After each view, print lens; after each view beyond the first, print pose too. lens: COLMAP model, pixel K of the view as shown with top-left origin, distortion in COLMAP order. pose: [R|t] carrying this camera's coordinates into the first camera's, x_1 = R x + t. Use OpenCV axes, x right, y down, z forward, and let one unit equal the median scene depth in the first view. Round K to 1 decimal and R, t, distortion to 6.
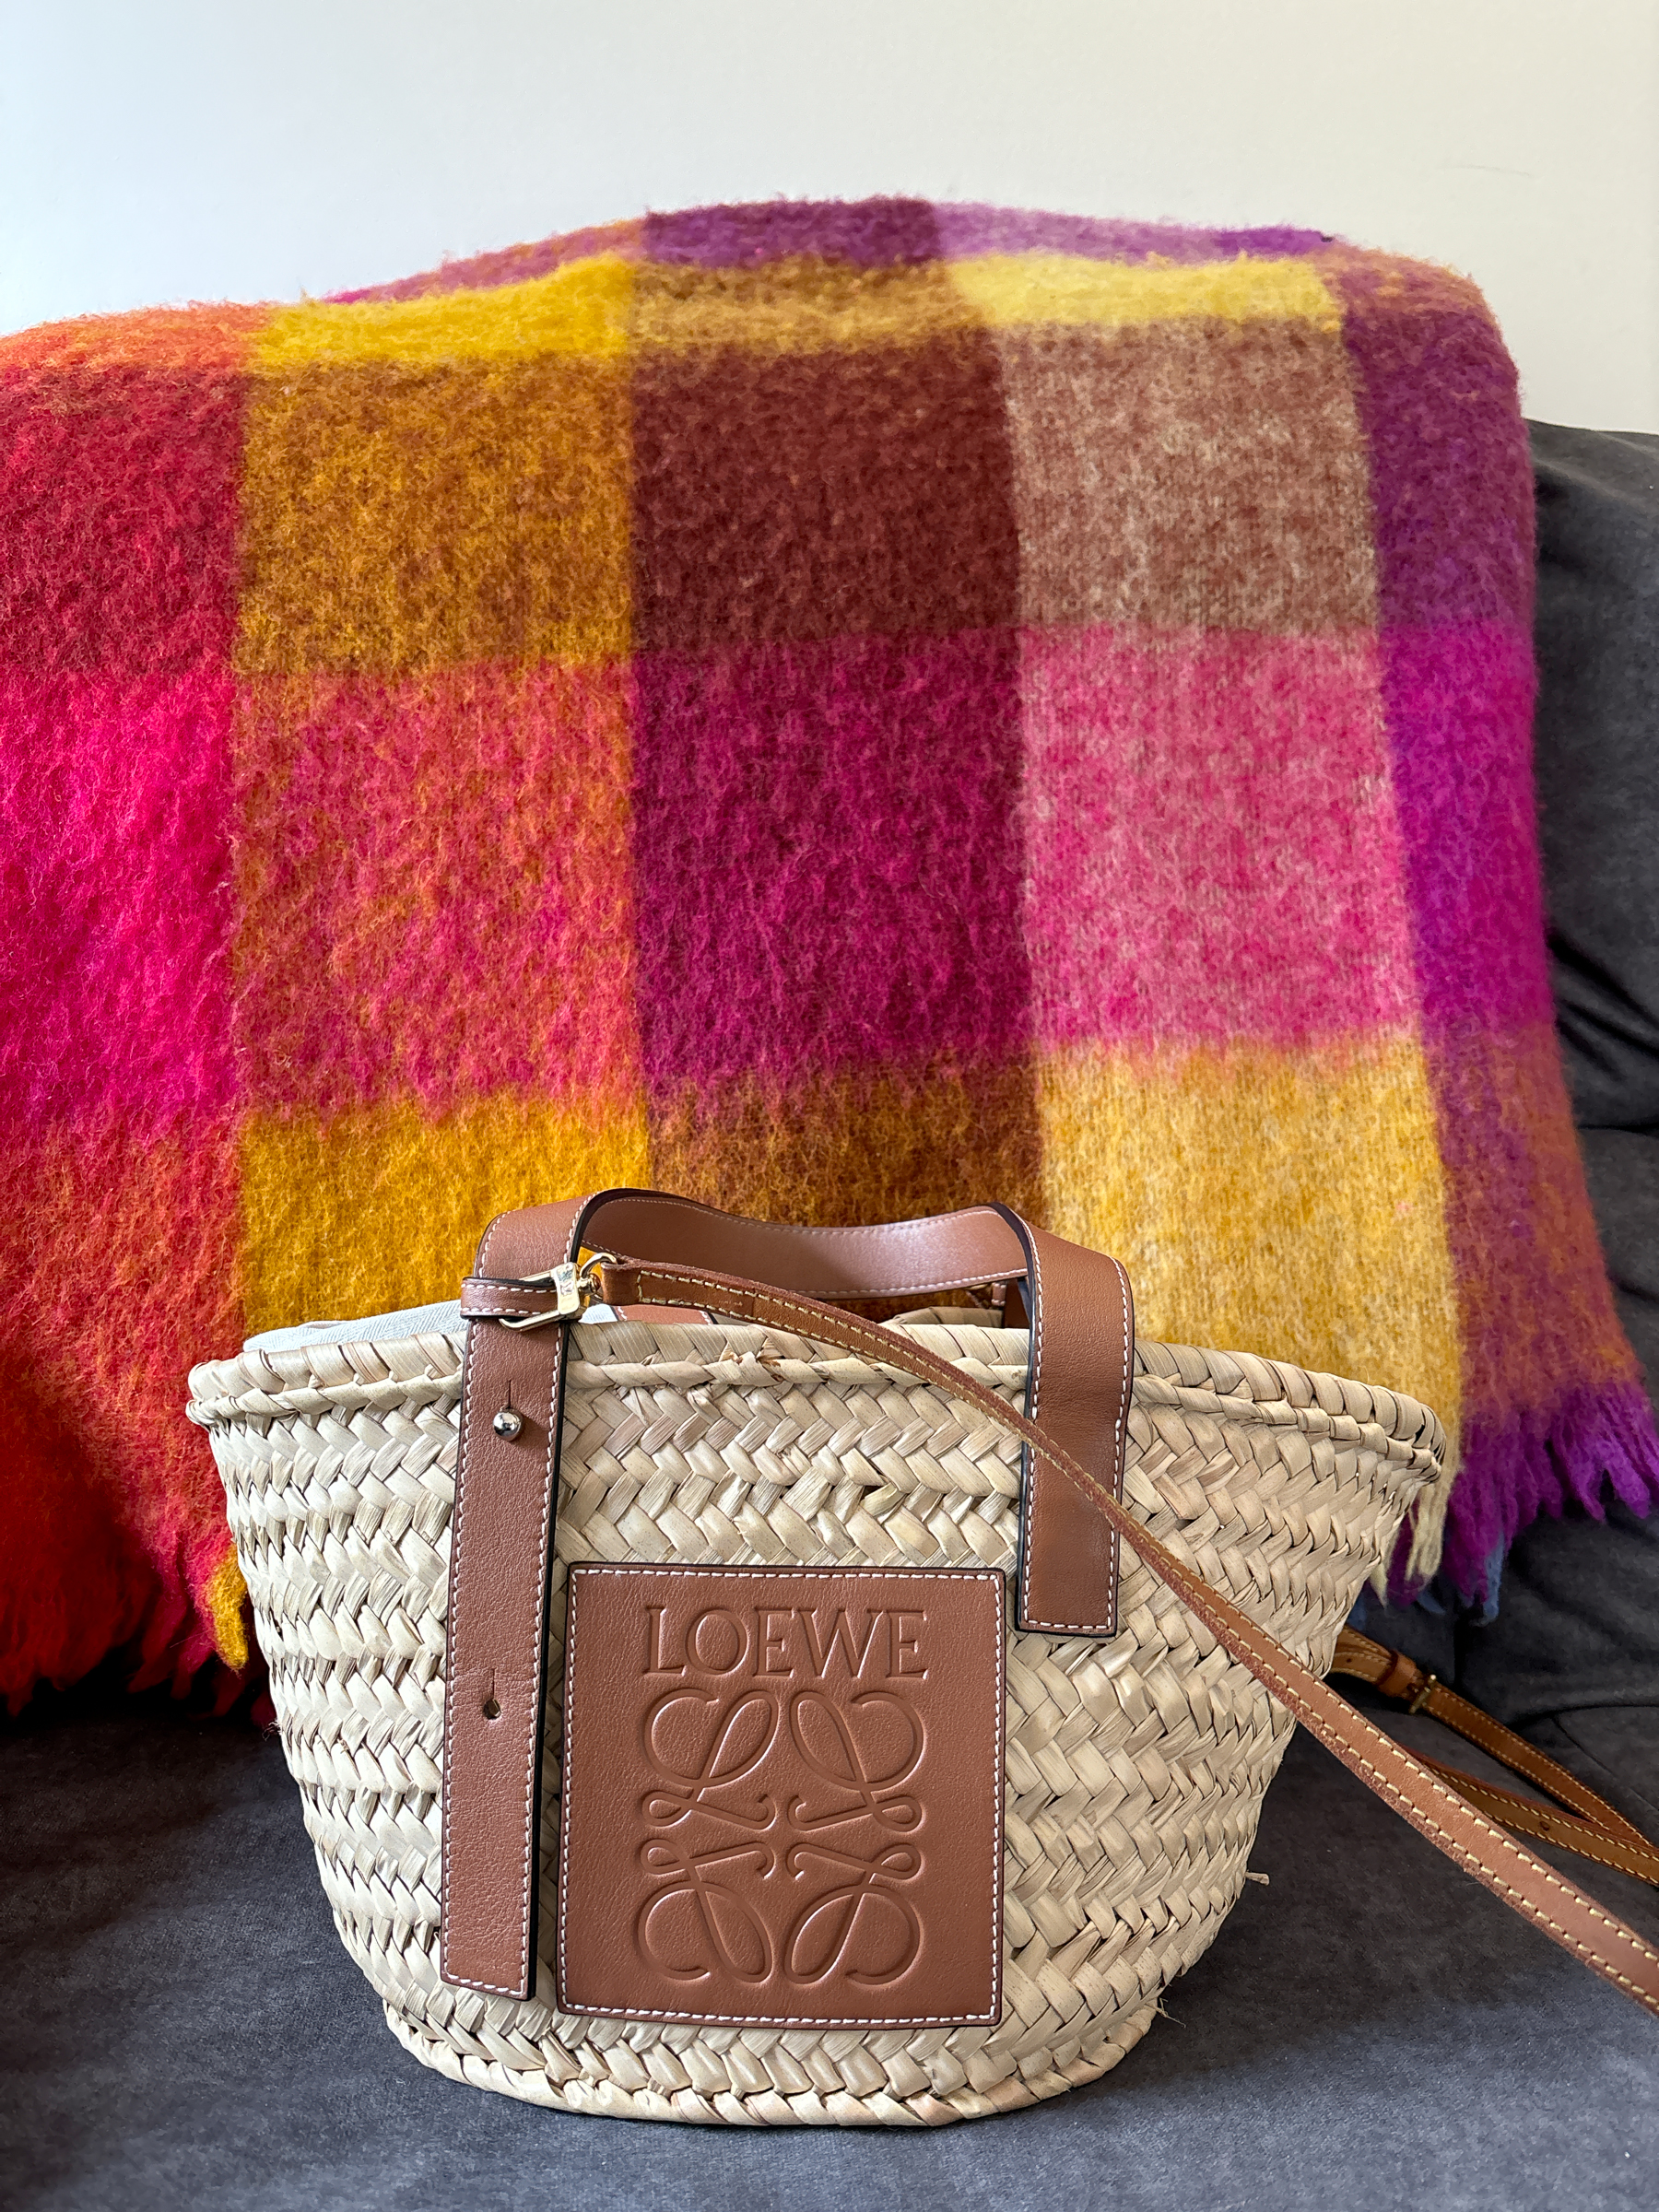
lens RADIAL K [[1698.8, 0, 829.0], [0, 1698.8, 1164.1], [0, 0, 1]] dist [0.011885, -0.001280]
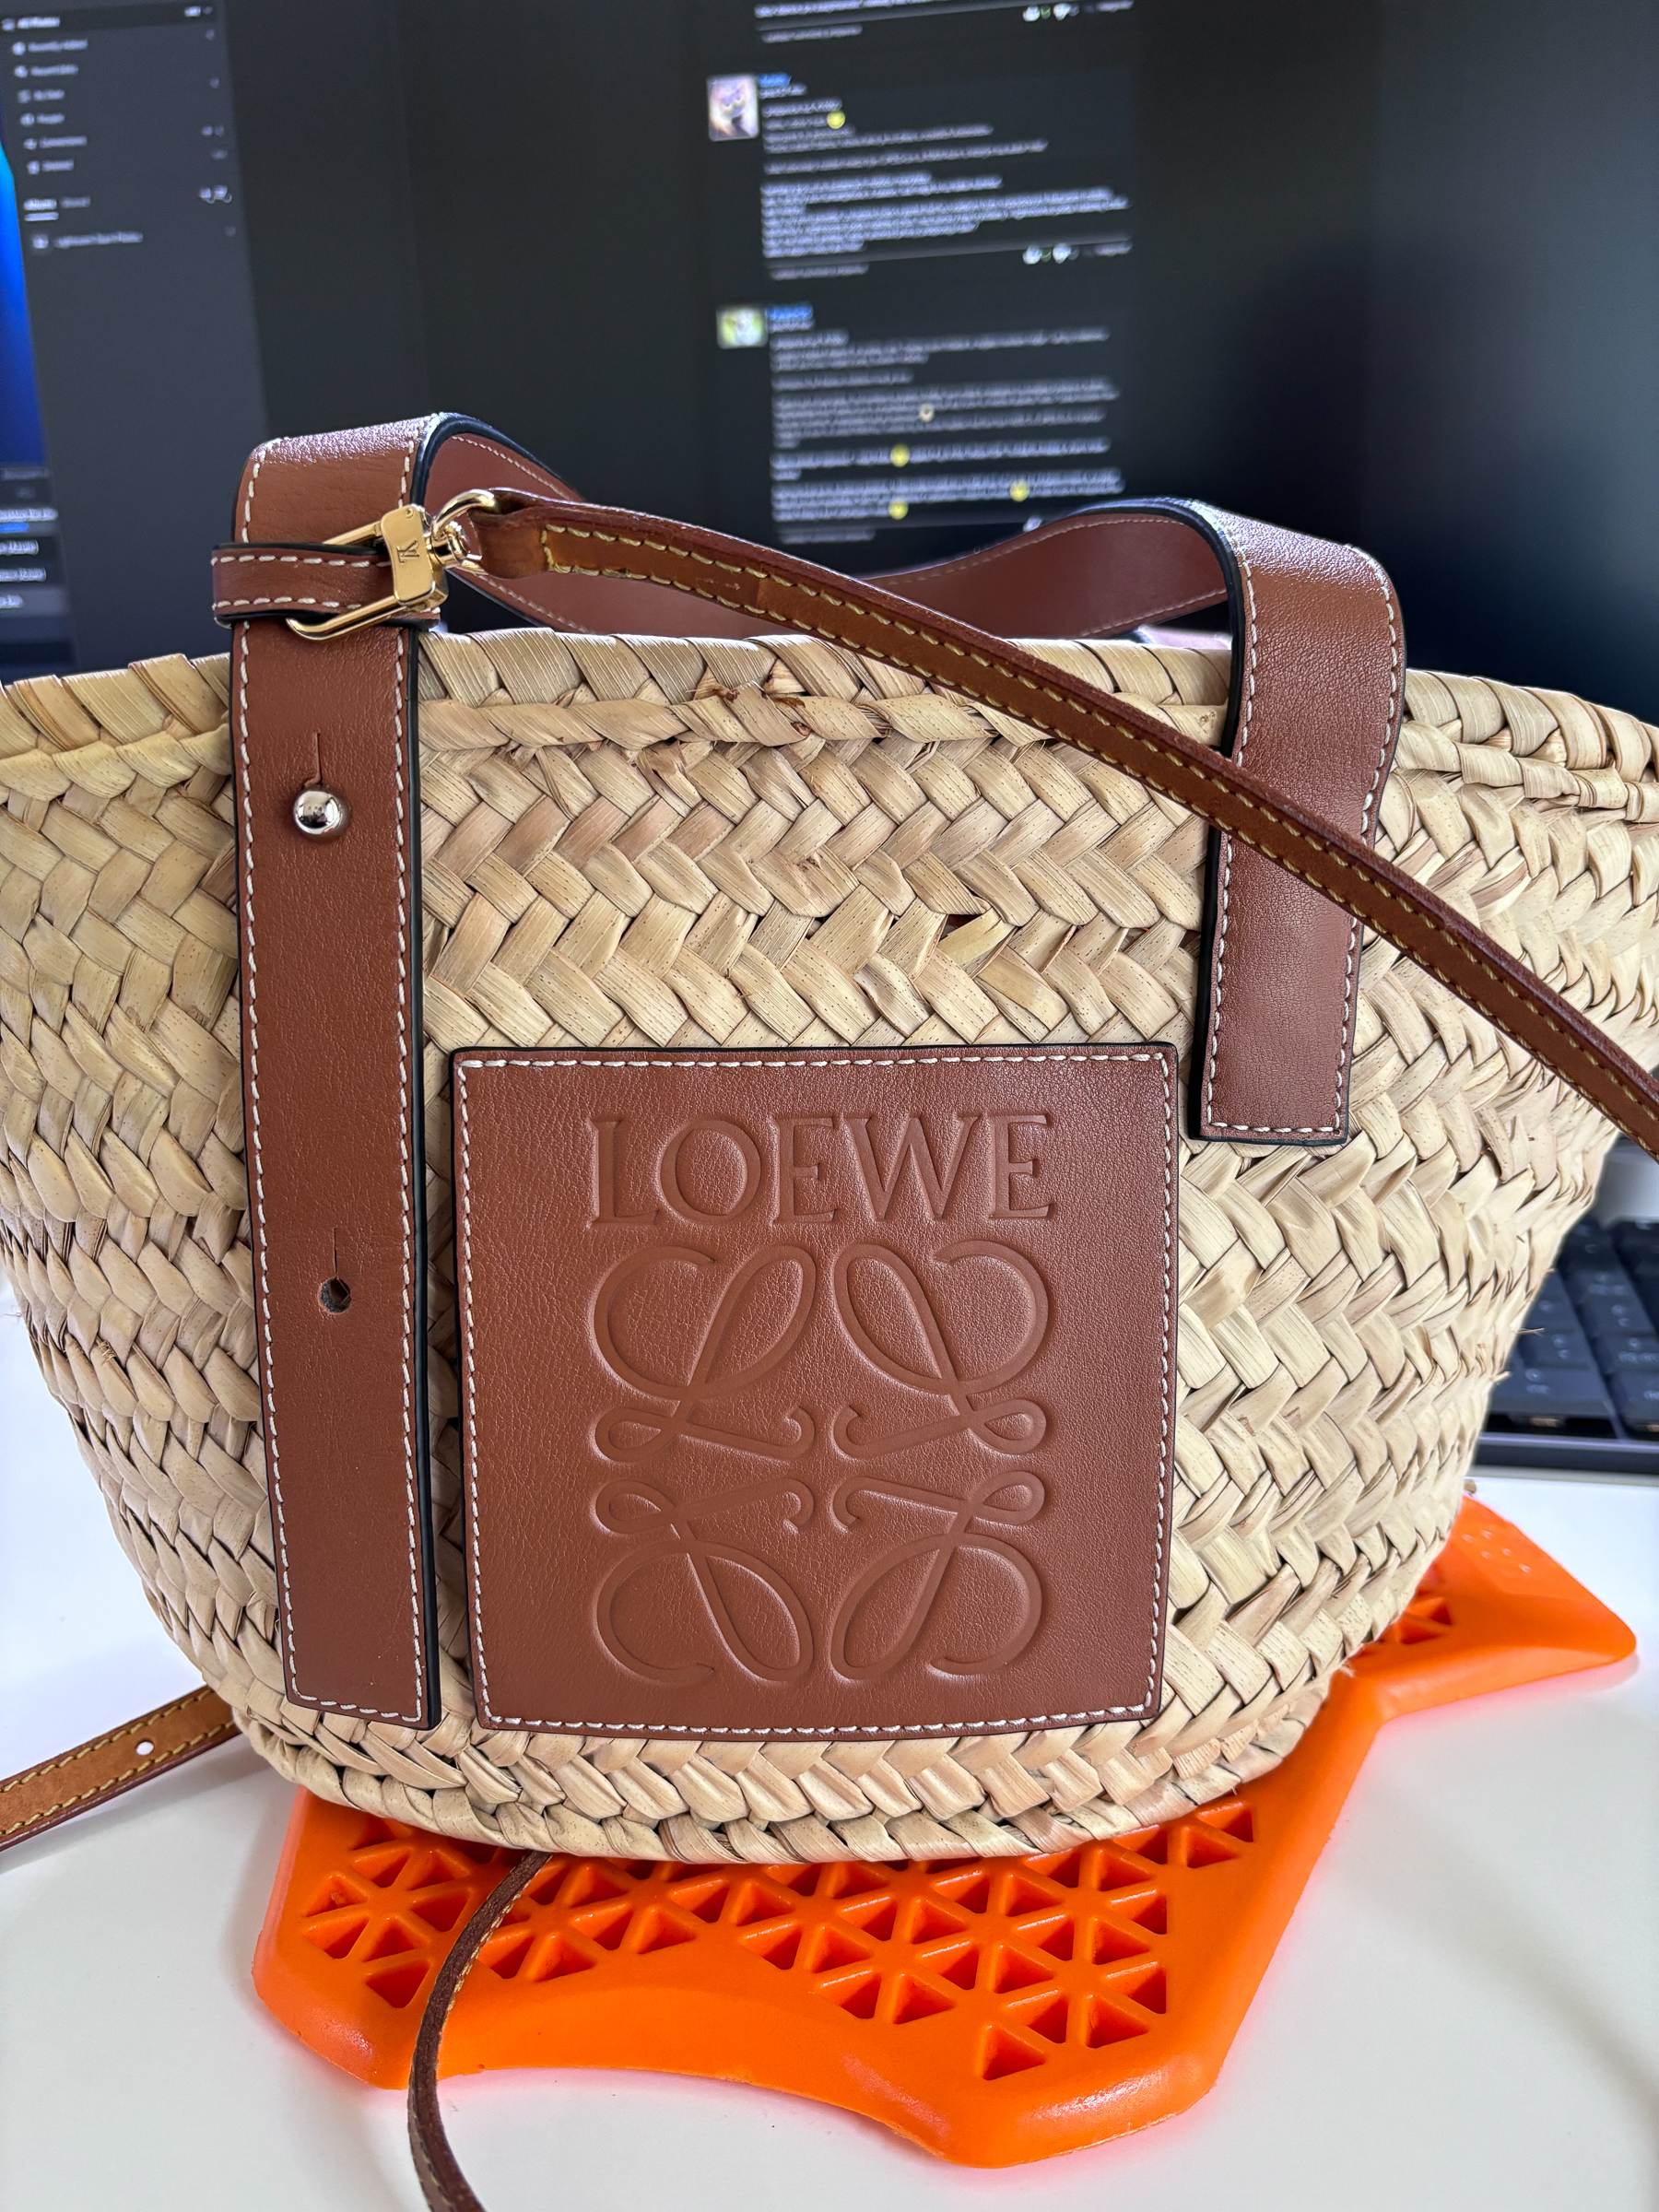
lens RADIAL K [[1698.8, 0, 829.0], [0, 1698.8, 1164.1], [0, 0, 1]] dist [0.011885, -0.001280]
pose [[0.997275, -0.029671, 0.067551, -0.052958], [0.011848, 0.968095, 0.250303, 0.107212], [-0.072823, -0.248820, 0.965808, 0.349076]]
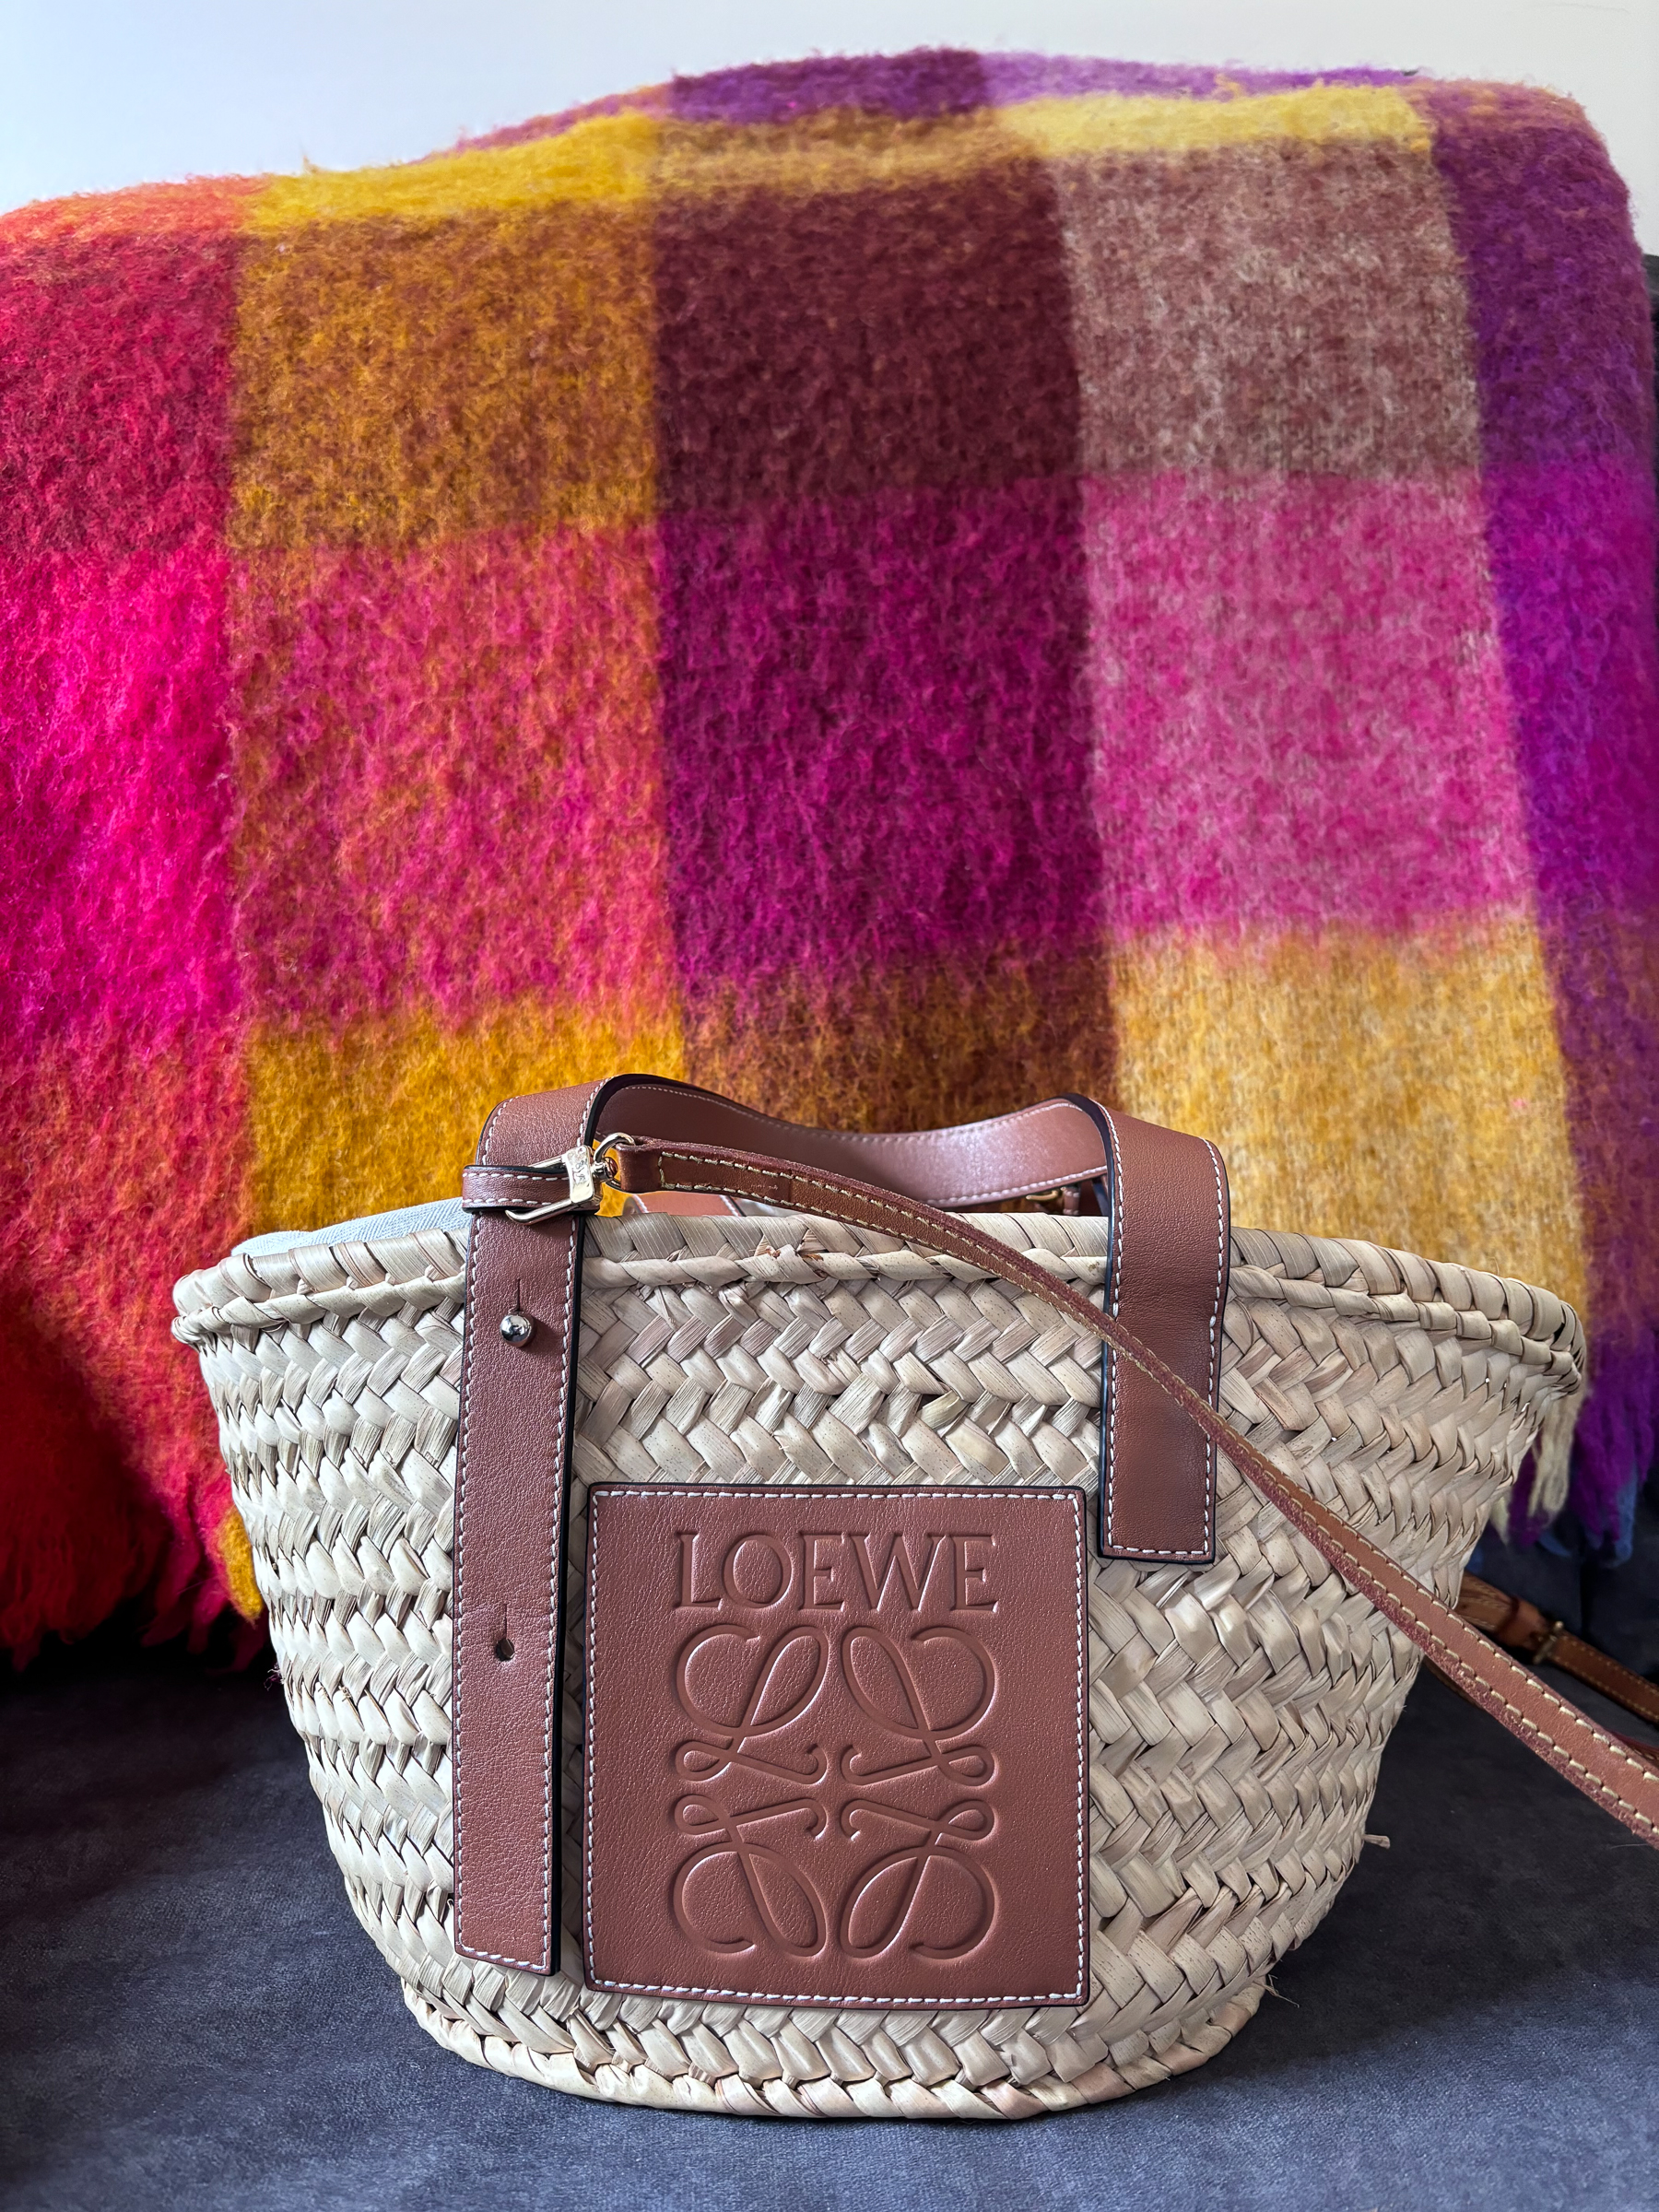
lens RADIAL K [[1719.4, 0, 823.2], [0, 1719.4, 1155.8], [0, 0, 1]] dist [0.009796, -0.004138]
pose [[0.999000, -0.017823, -0.040996, 0.007088], [0.018363, 0.999749, 0.012830, 0.045684], [0.040757, -0.013570, 0.999077, 0.095890]]
